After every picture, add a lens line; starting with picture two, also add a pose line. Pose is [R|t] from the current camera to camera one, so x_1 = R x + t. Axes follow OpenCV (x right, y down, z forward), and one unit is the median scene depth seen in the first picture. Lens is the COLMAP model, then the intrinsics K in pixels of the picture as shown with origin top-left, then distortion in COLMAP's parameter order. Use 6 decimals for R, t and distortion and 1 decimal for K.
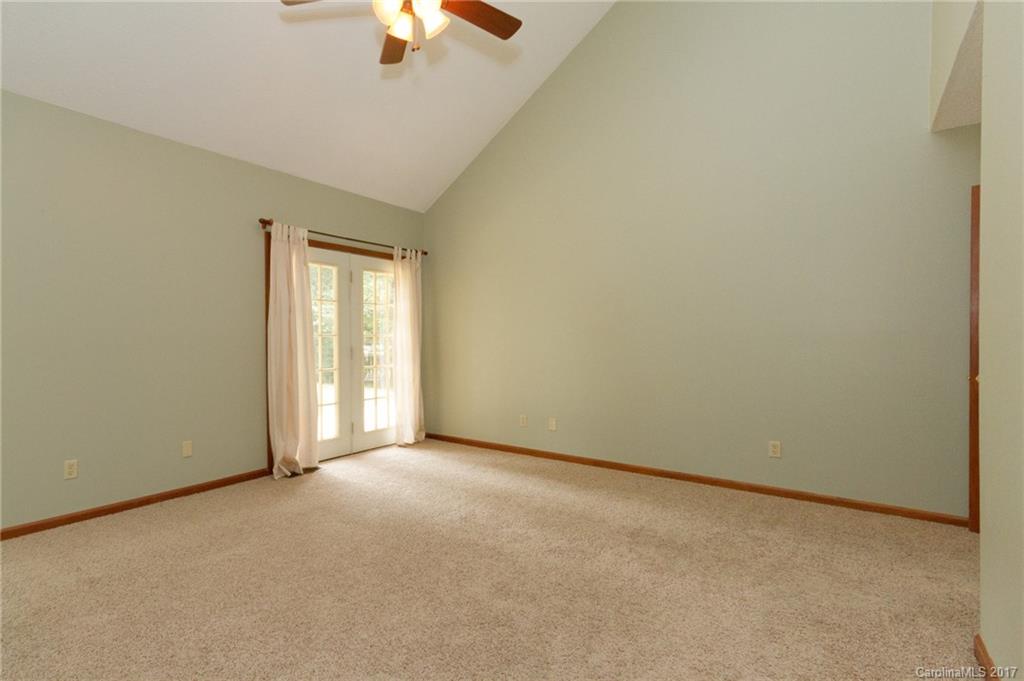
lens RADIAL K [[492.8, 0, 512.0], [0, 492.8, 340.5], [0, 0, 1]] dist [0.002303, 0.000832]
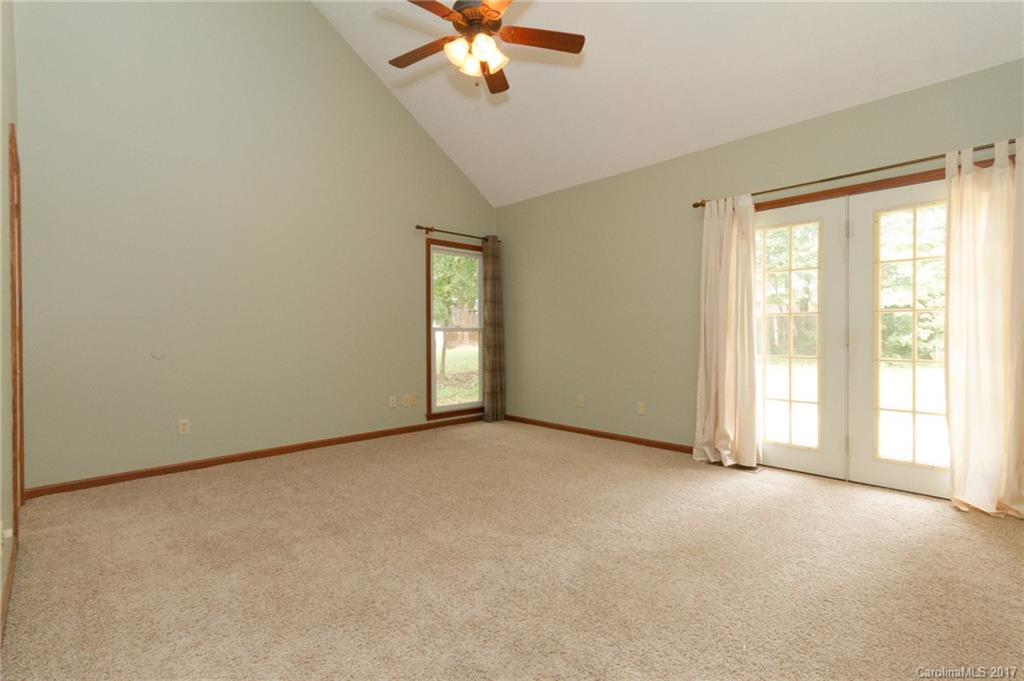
lens RADIAL K [[492.8, 0, 512.0], [0, 492.8, 340.5], [0, 0, 1]] dist [0.002303, 0.000832]
pose [[-0.196519, 0.017125, -0.980351, 0.480232], [0.006463, 0.999848, 0.016170, 0.015807], [0.980479, -0.003159, -0.196600, 0.692802]]
